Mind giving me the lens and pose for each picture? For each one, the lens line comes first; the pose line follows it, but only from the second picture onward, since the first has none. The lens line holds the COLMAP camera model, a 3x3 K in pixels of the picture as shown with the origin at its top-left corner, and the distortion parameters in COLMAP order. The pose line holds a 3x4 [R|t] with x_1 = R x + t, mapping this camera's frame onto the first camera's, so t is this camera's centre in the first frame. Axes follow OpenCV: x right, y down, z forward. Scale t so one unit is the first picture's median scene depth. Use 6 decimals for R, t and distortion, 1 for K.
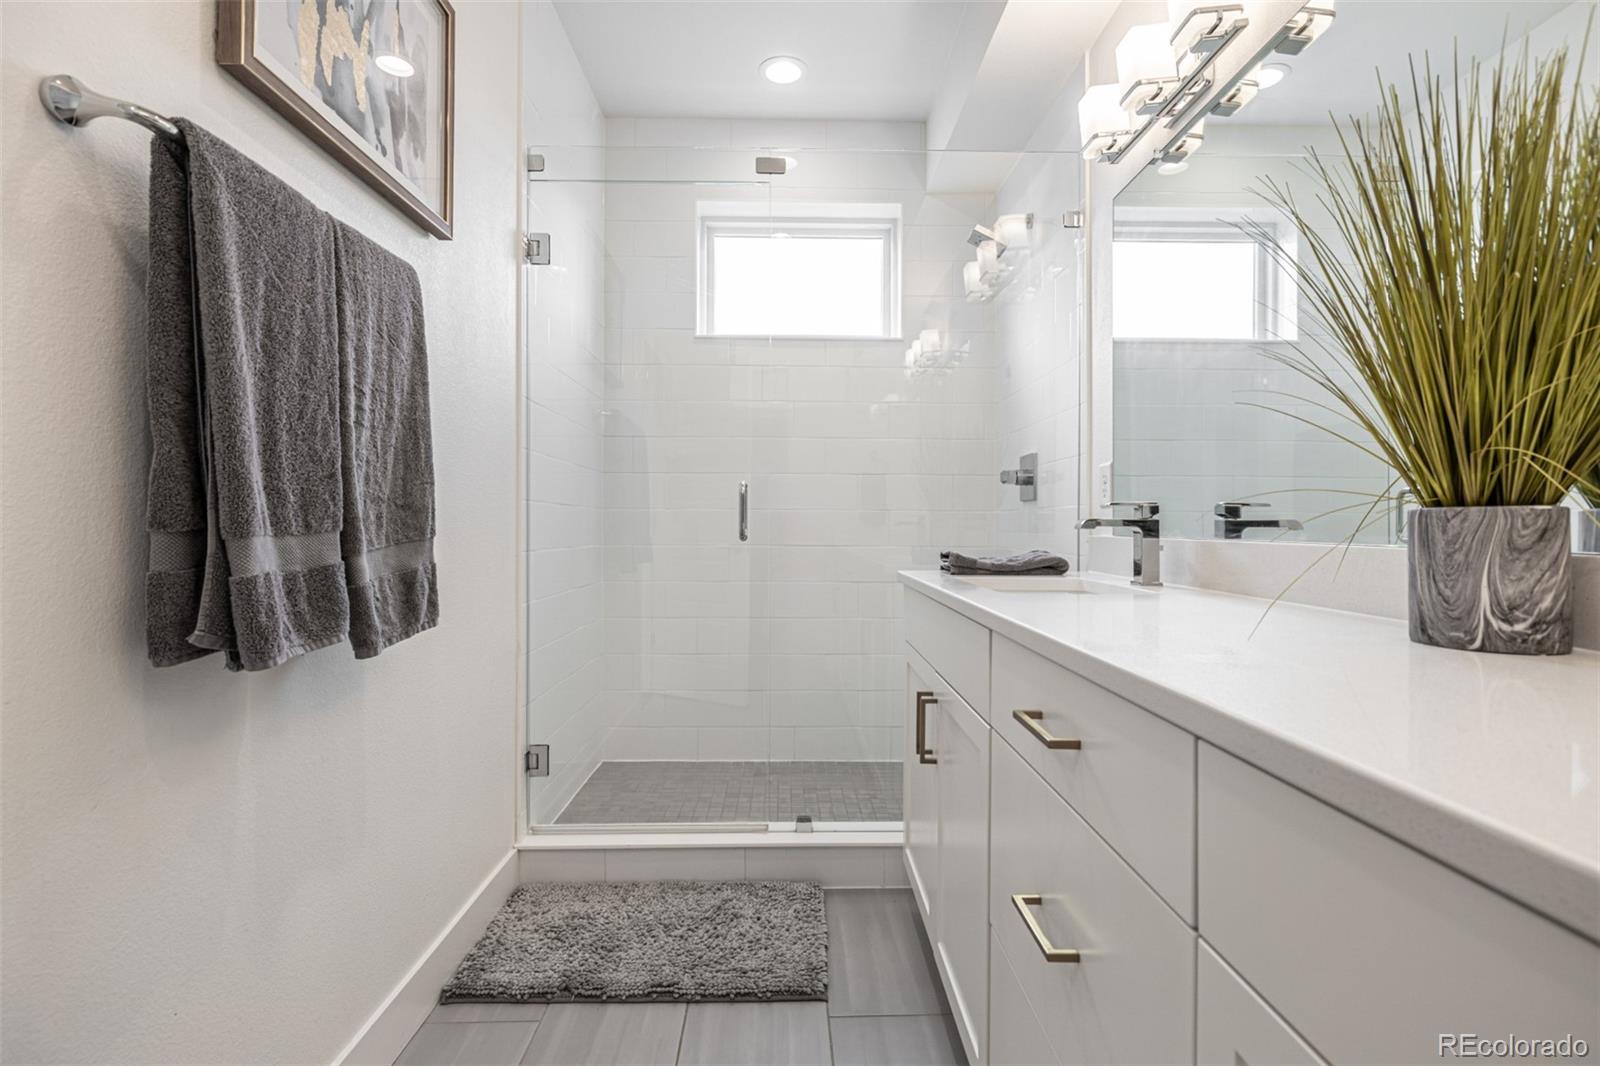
lens RADIAL K [[765.5, 0, 801.1], [0, 765.5, 514.3], [0, 0, 1]] dist [-0.003741, -0.000585]
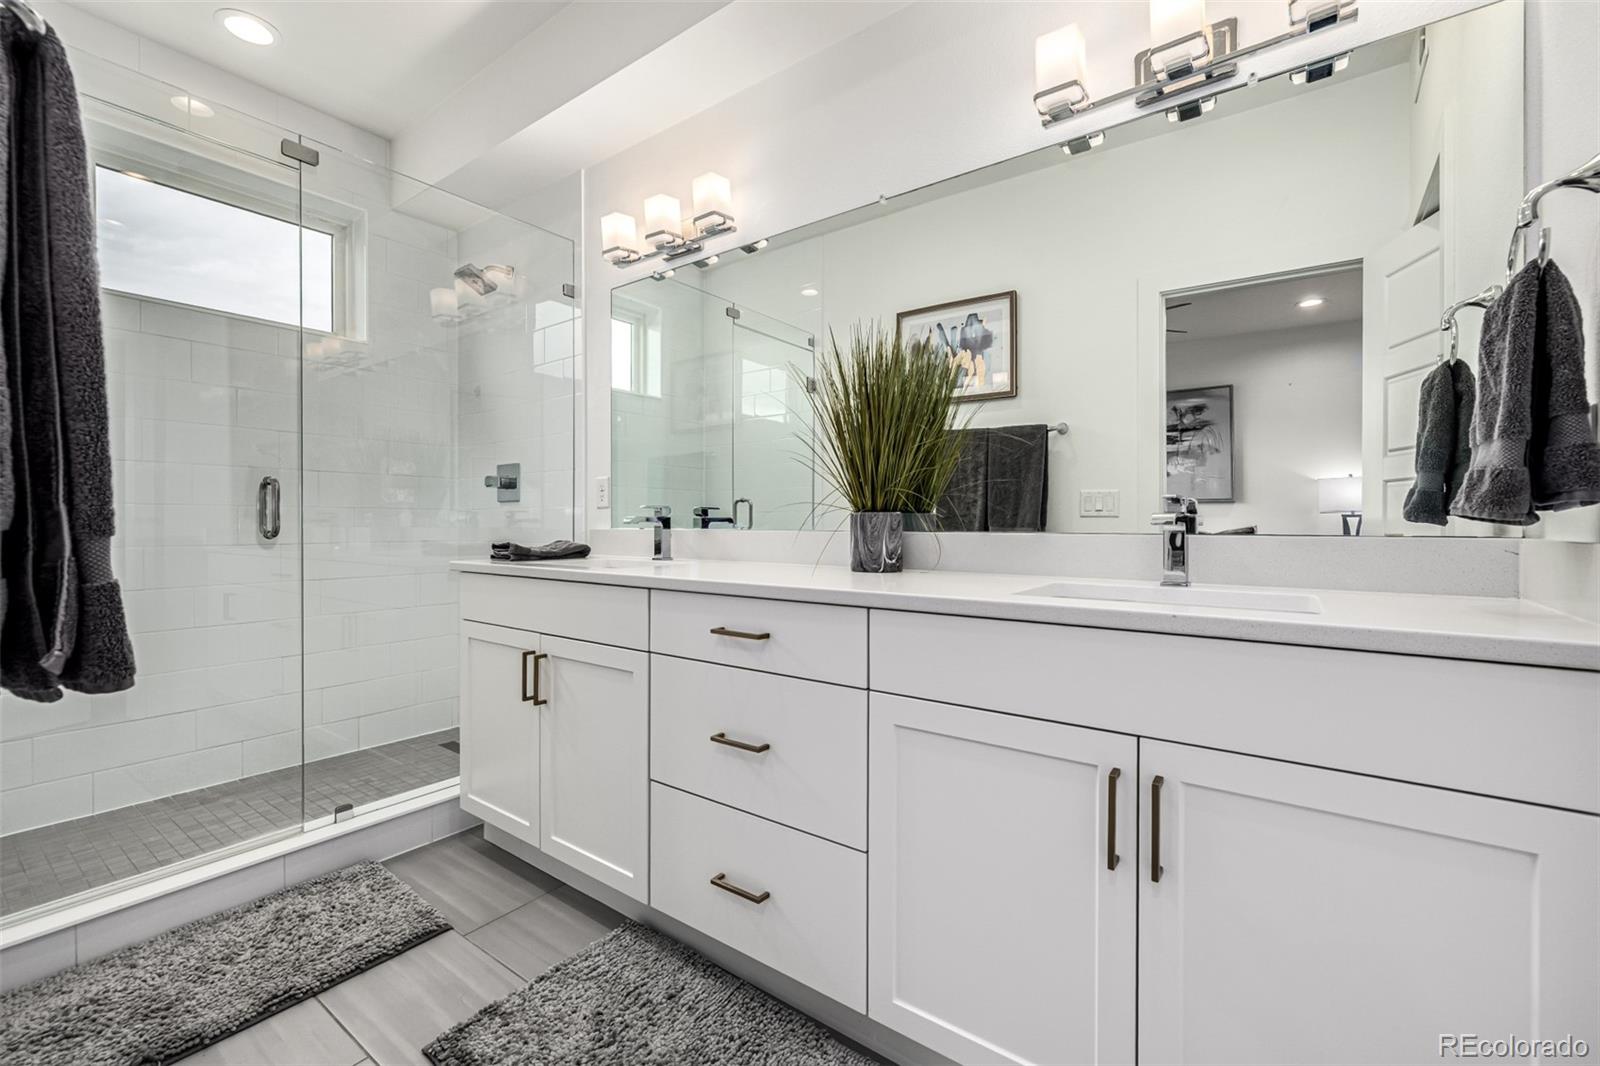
lens RADIAL K [[668.2, 0, 800.5], [0, 668.2, 521.6], [0, 0, 1]] dist [-0.001019, -0.000154]
pose [[0.606959, -0.002959, 0.794727, -0.358855], [-0.007621, 0.999925, 0.009544, 0.000602], [-0.794696, -0.011849, 0.606892, -0.028083]]
